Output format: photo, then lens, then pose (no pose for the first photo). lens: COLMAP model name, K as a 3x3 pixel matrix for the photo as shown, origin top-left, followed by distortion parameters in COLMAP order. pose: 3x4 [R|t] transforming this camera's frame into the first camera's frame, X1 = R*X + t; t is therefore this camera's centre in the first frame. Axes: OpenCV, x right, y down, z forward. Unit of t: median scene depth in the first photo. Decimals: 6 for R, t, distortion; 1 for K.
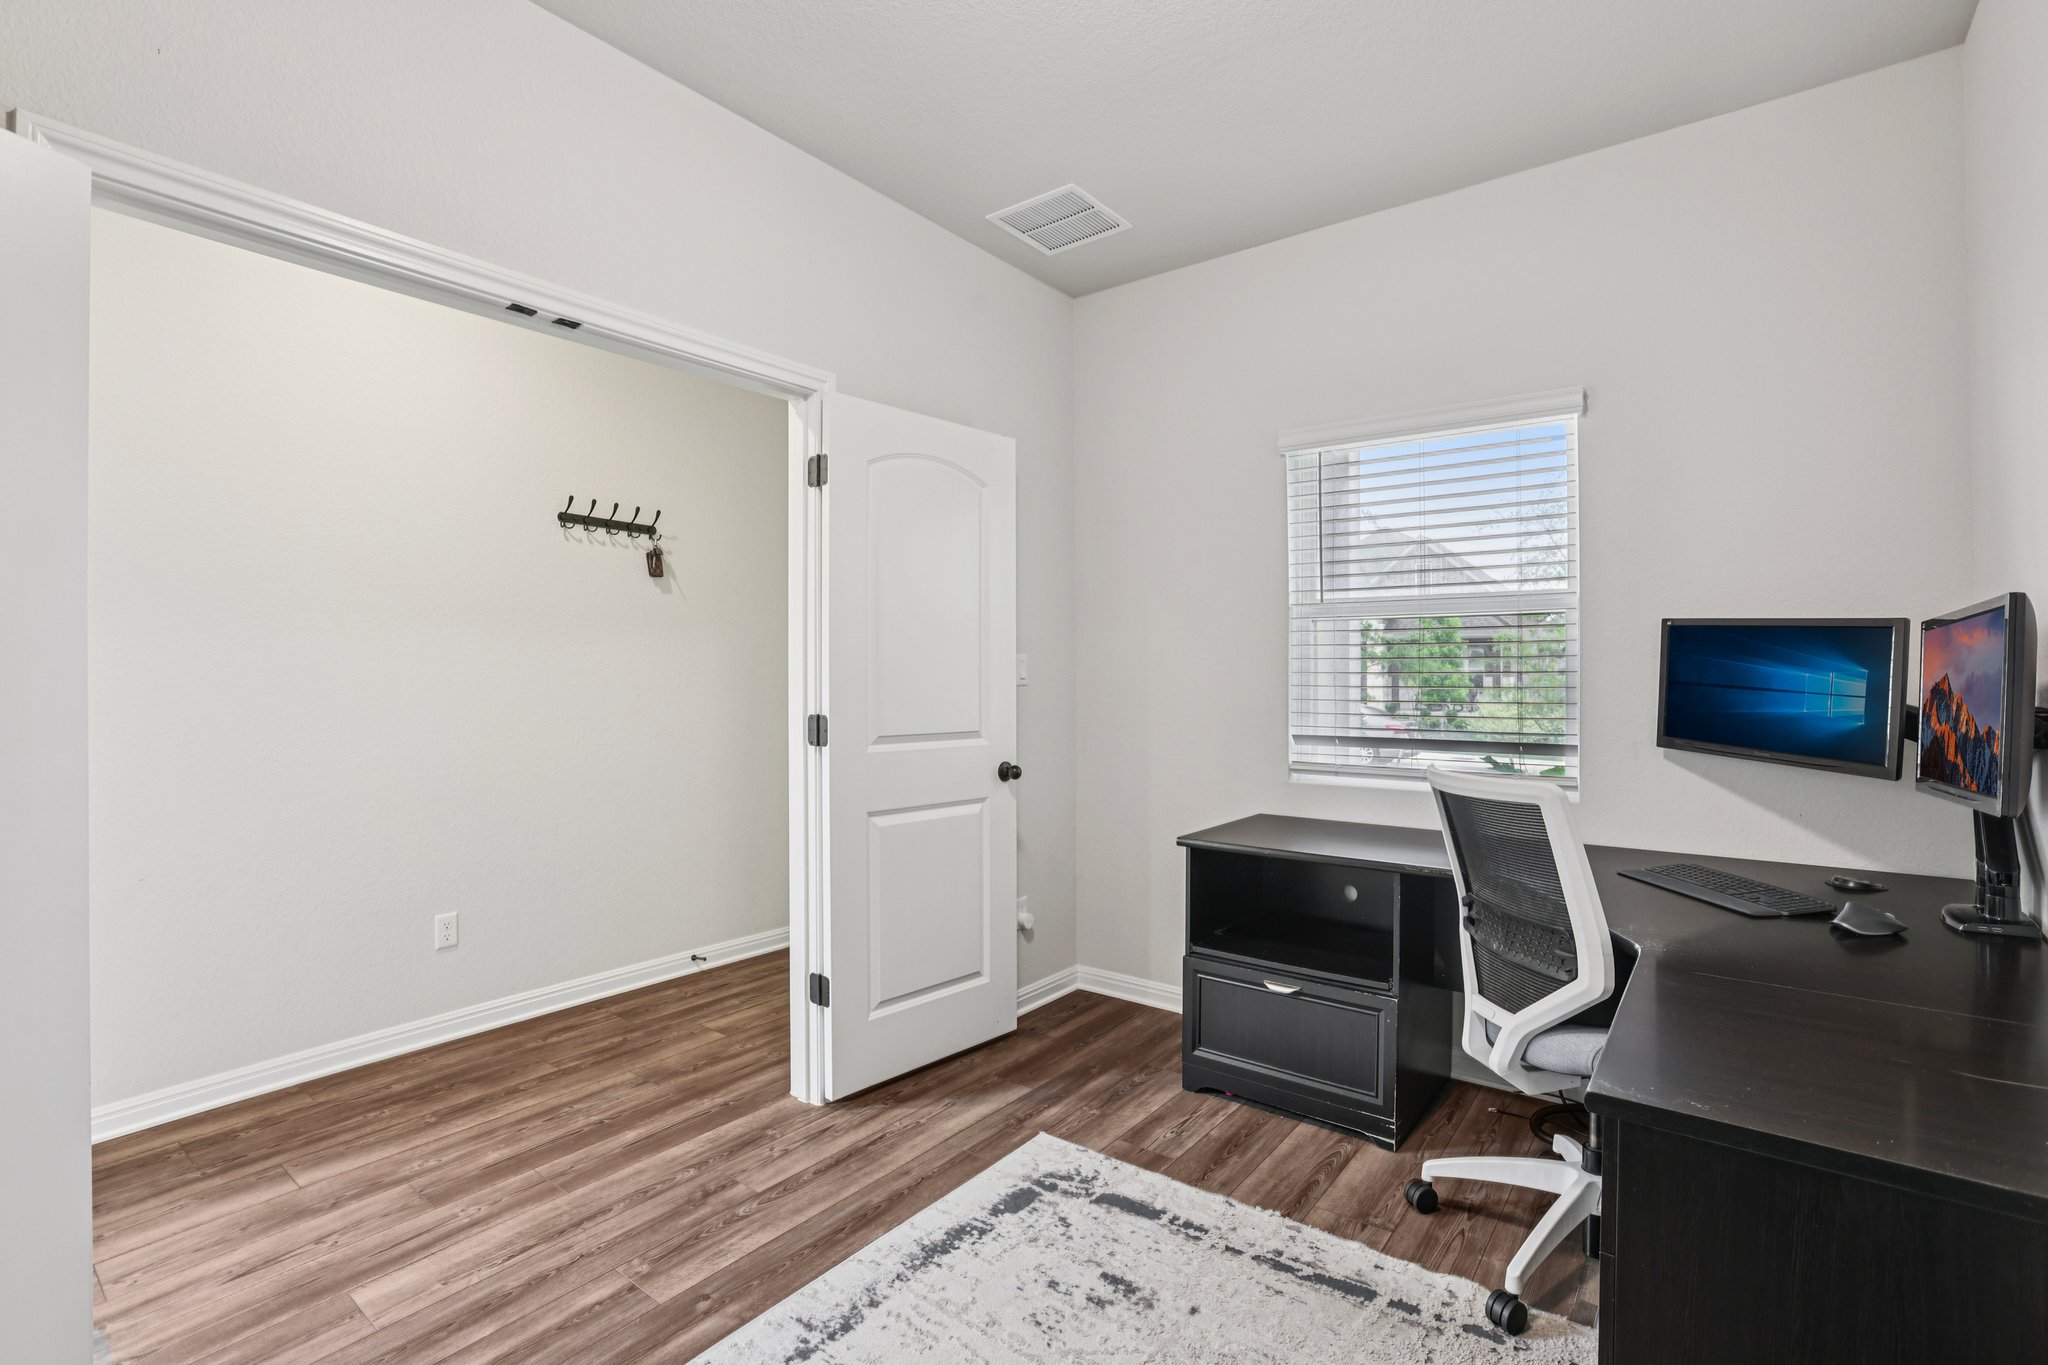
lens RADIAL K [[935.5, 0, 1039.8], [0, 935.5, 677.7], [0, 0, 1]] dist [-0.031985, 0.009180]
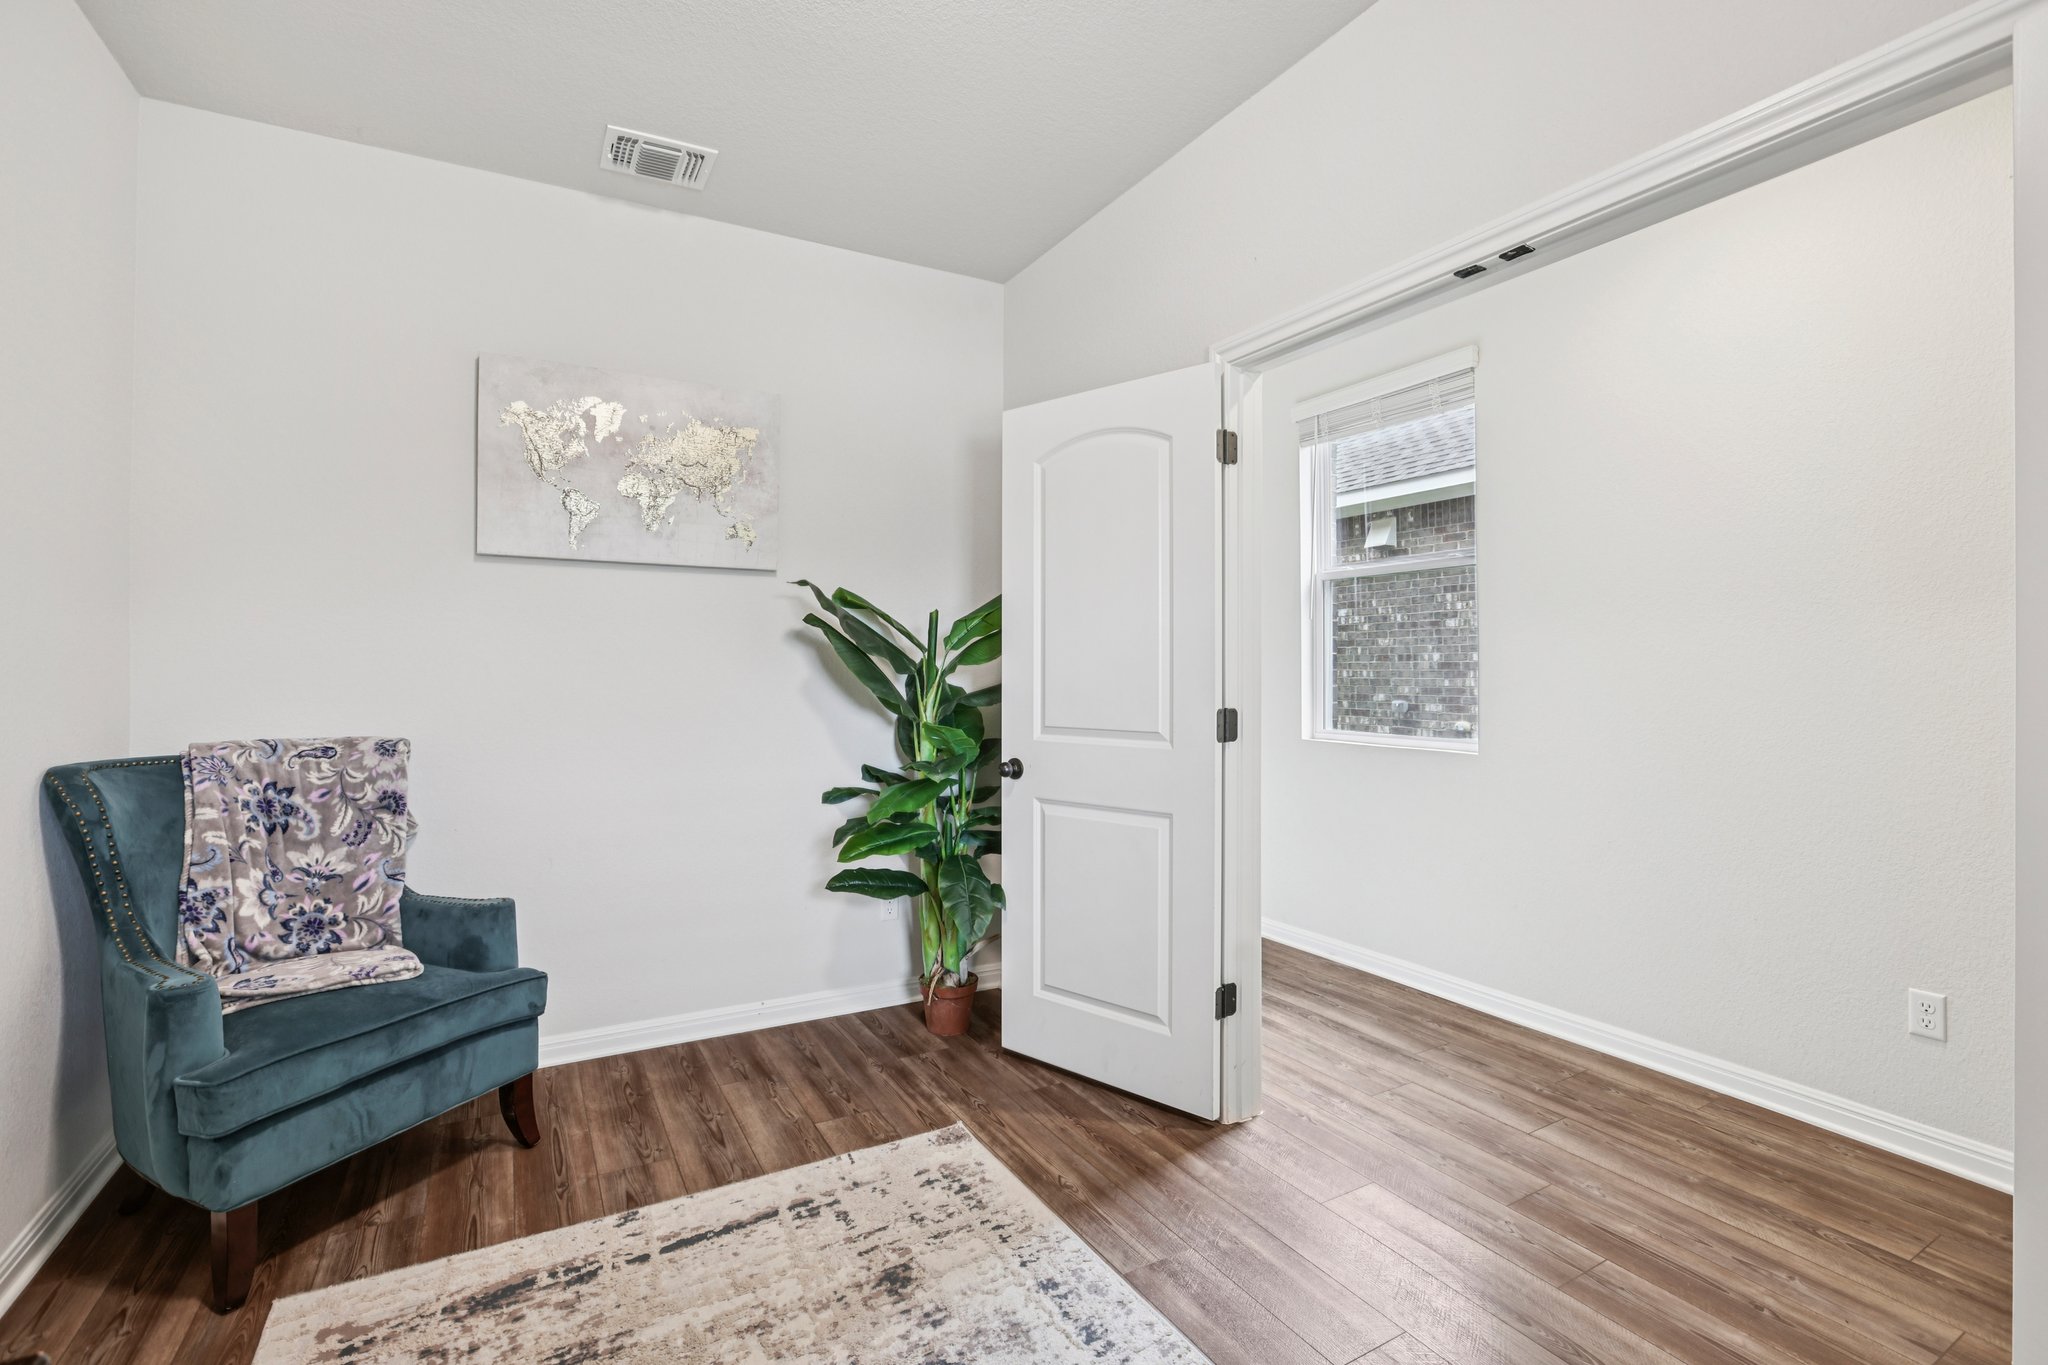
lens RADIAL K [[935.5, 0, 1035.1], [0, 935.5, 671.1], [0, 0, 1]] dist [-0.031985, 0.009180]
pose [[-0.399286, 0.009868, -0.916773, 0.393216], [-0.008175, 0.999864, 0.014323, -0.004874], [0.916790, 0.013214, -0.399151, 0.814611]]
